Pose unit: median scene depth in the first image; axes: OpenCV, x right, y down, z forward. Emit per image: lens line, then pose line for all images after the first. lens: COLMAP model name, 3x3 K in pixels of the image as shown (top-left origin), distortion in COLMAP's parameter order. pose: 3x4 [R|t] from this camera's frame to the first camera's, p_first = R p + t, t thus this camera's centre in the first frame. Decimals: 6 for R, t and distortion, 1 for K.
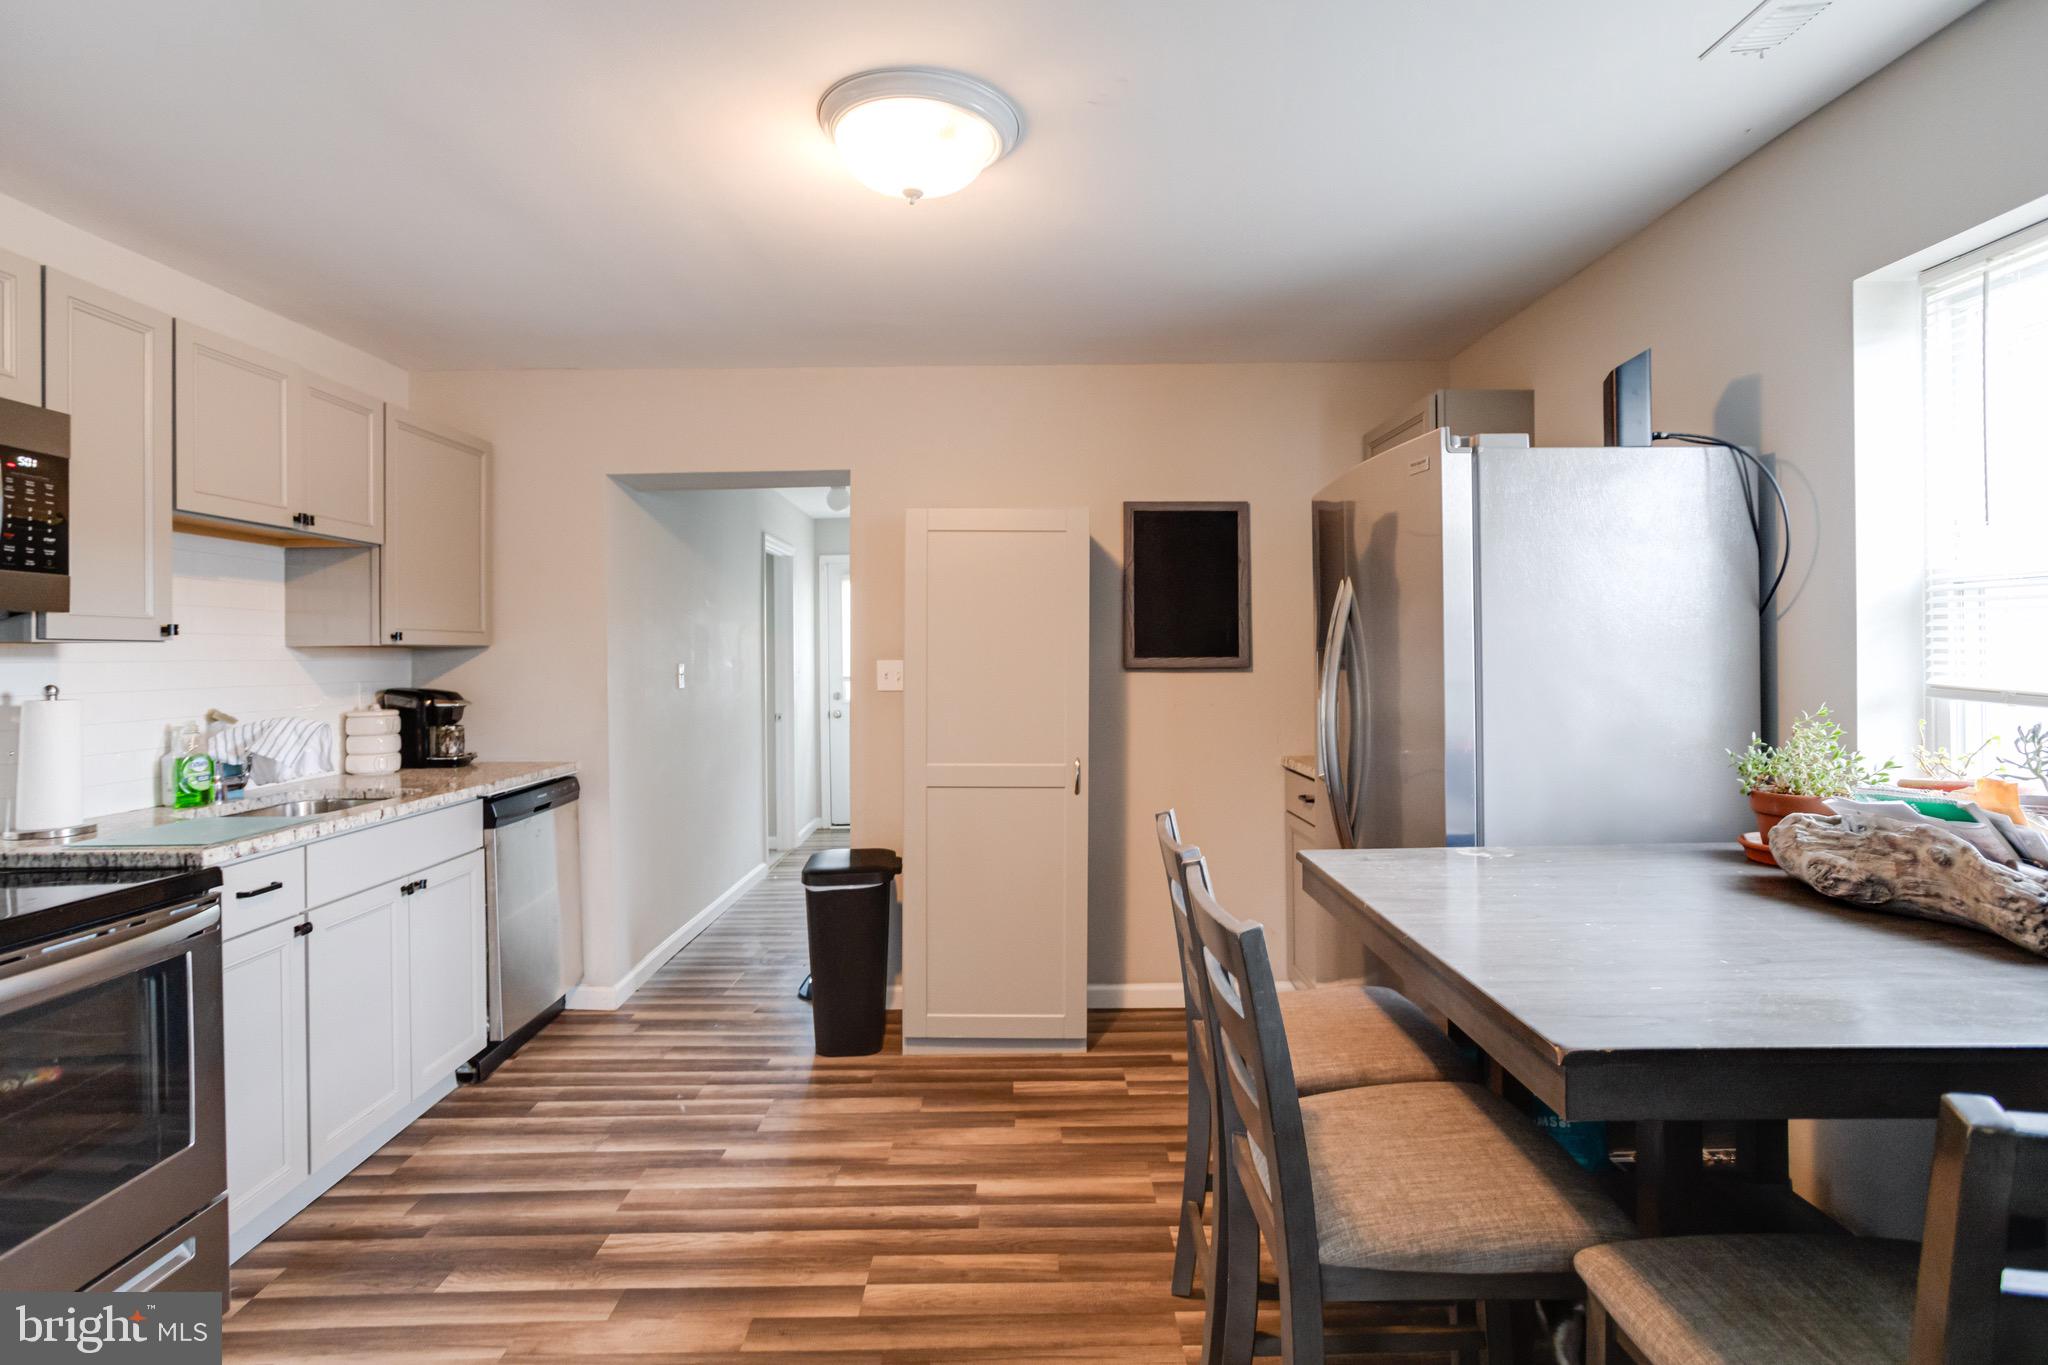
lens RADIAL K [[993.6, 0, 1028.6], [0, 993.6, 654.5], [0, 0, 1]] dist [-0.031286, 0.015195]
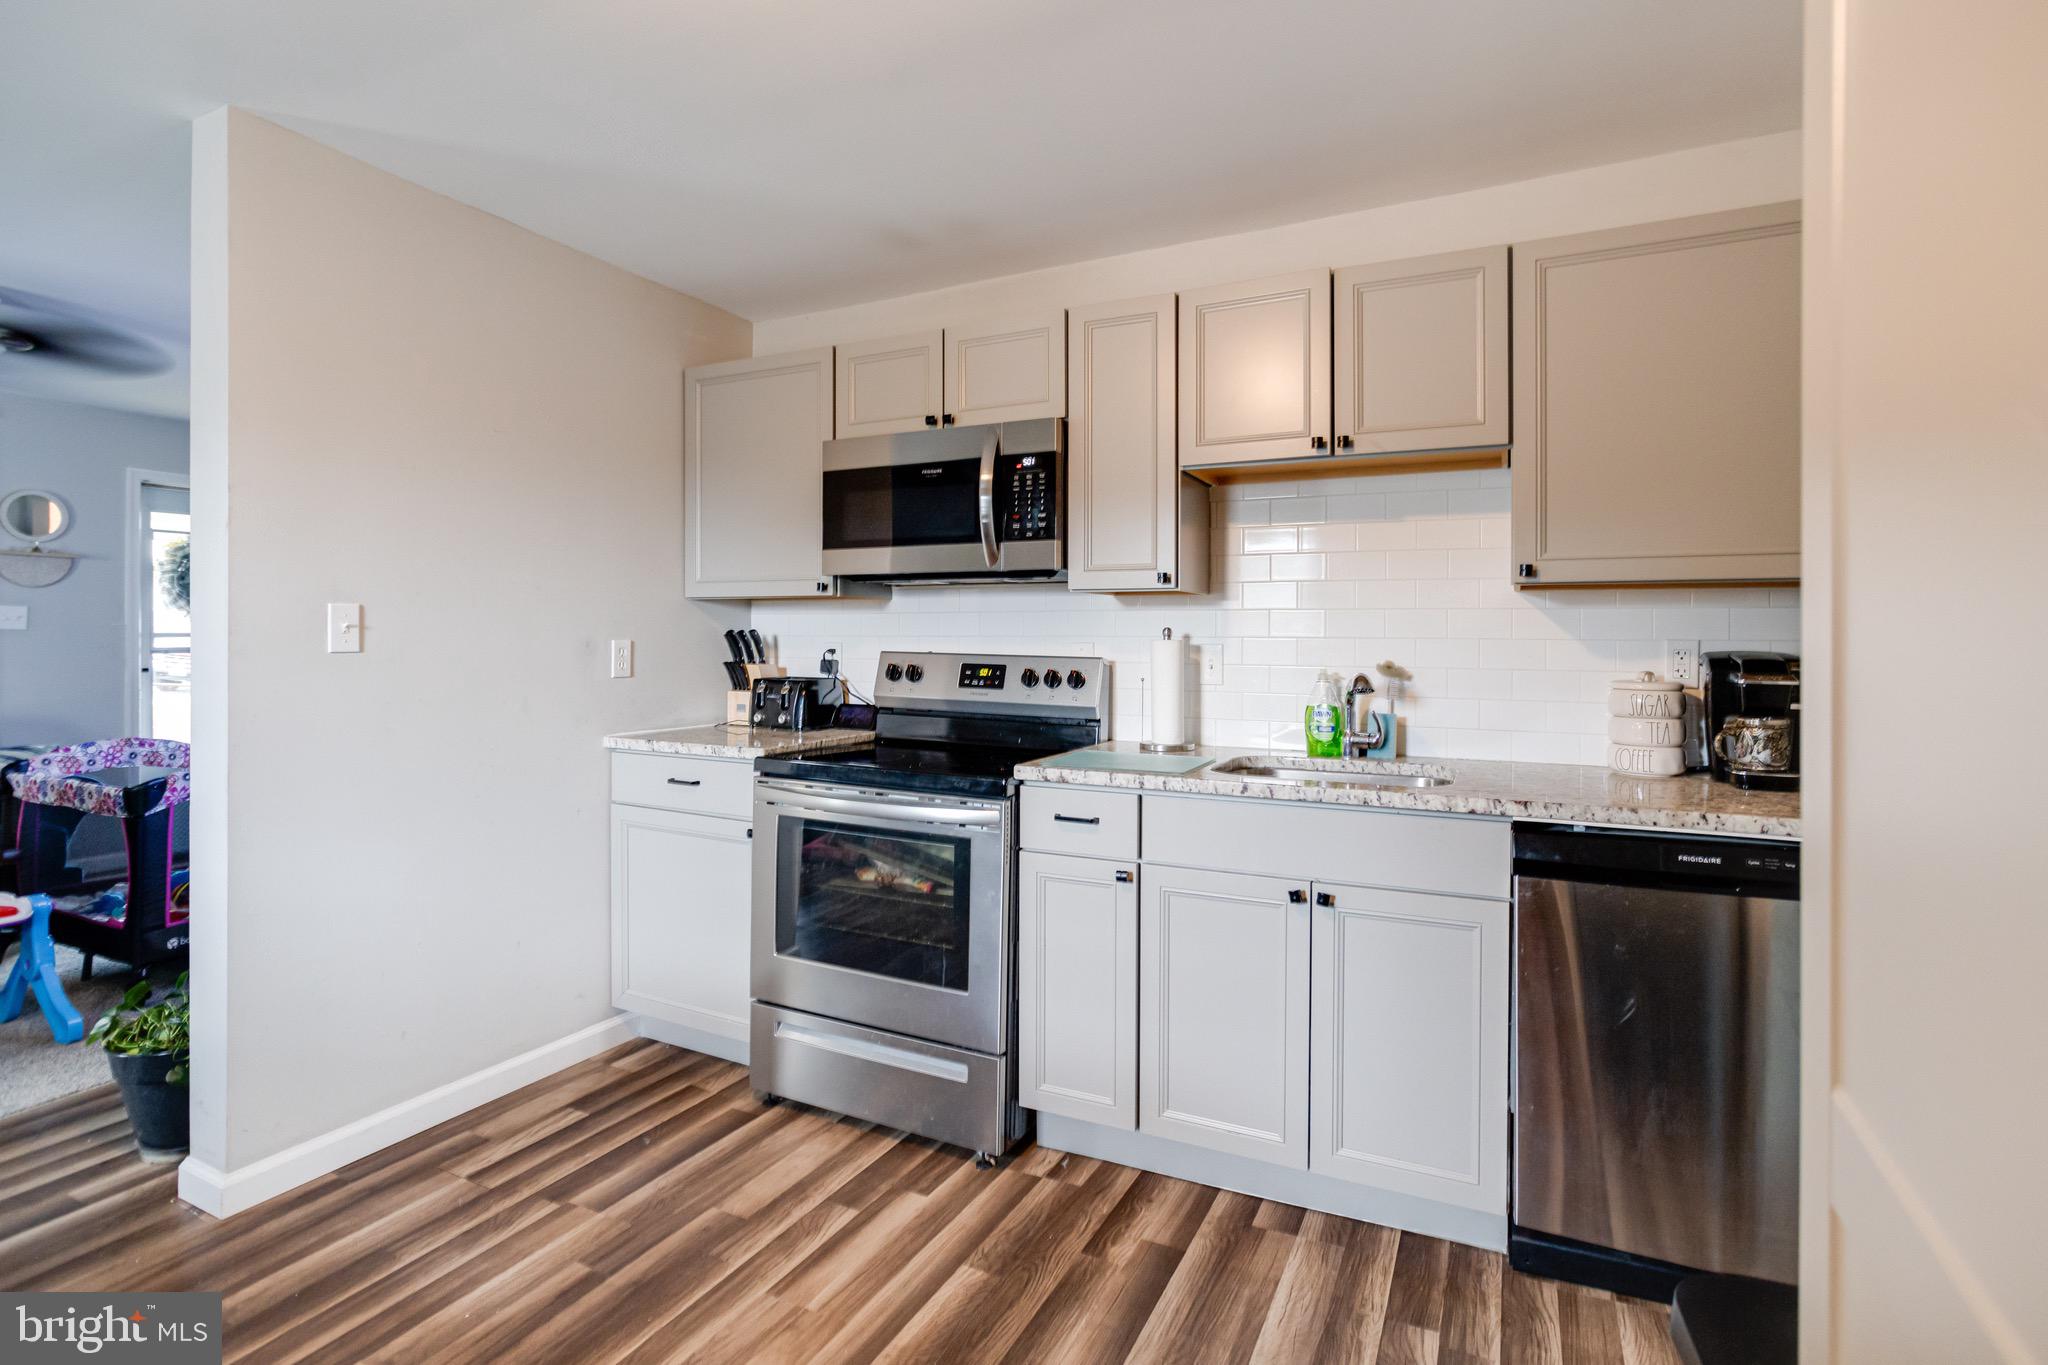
lens RADIAL K [[993.6, 0, 1015.2], [0, 993.6, 644.4], [0, 0, 1]] dist [-0.031286, 0.015195]
pose [[-0.452650, 0.015310, -0.891557, 0.171269], [-0.001320, 0.999840, 0.017840, 0.026075], [0.891688, 0.009252, -0.452557, 1.193397]]
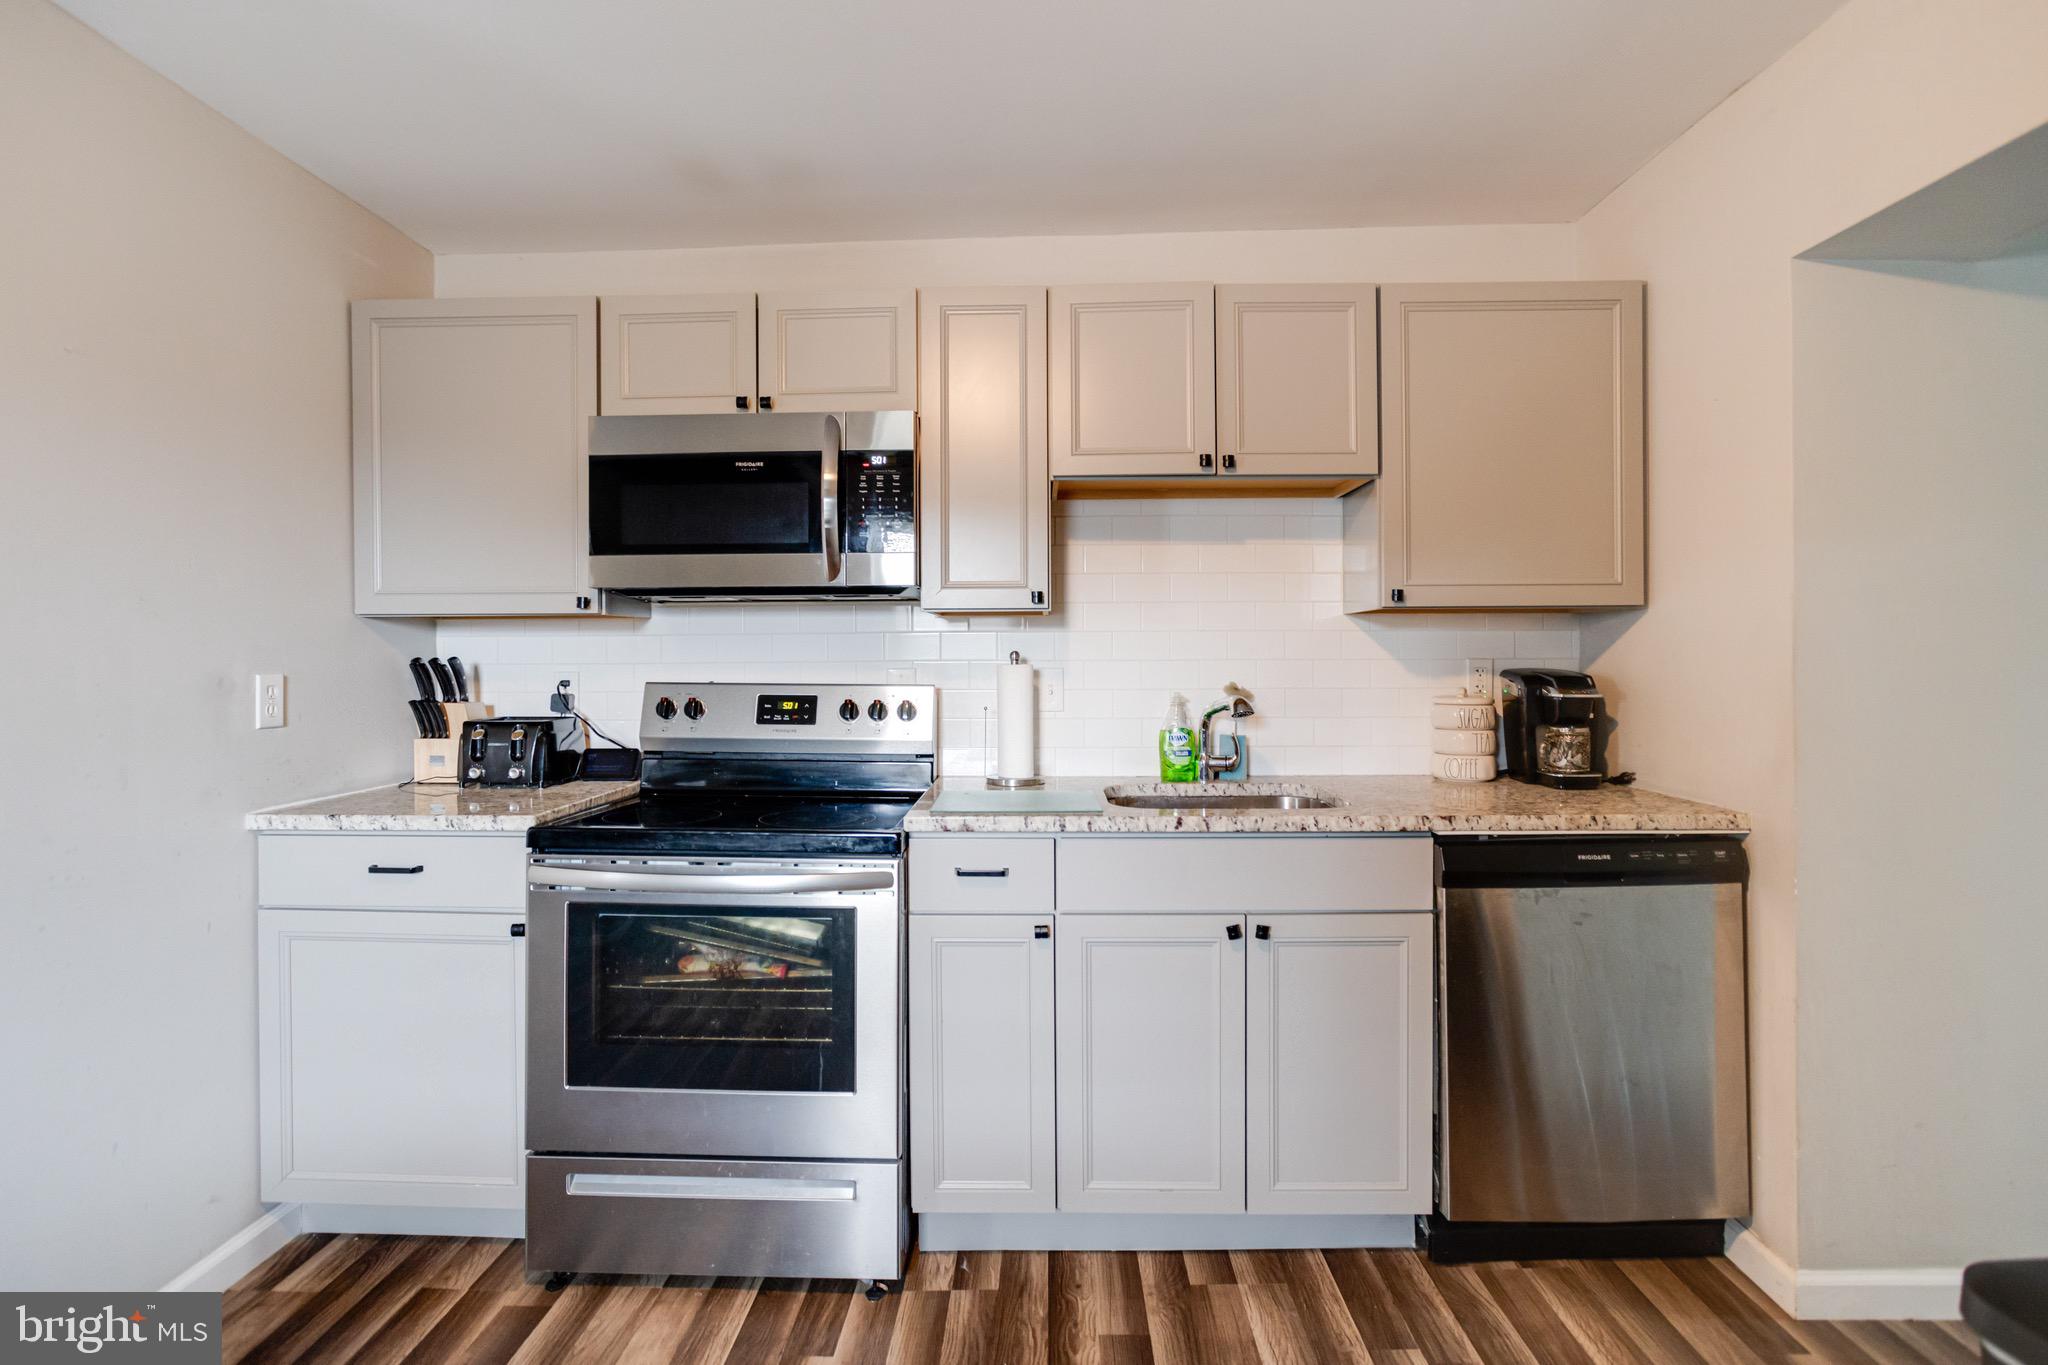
lens RADIAL K [[993.6, 0, 1013.4], [0, 993.6, 659.4], [0, 0, 1]] dist [-0.031286, 0.015195]
pose [[-0.036823, 0.016872, -0.999179, 0.127587], [0.004810, 0.999849, 0.016706, 0.018716], [0.999310, -0.004191, -0.036899, 0.890329]]
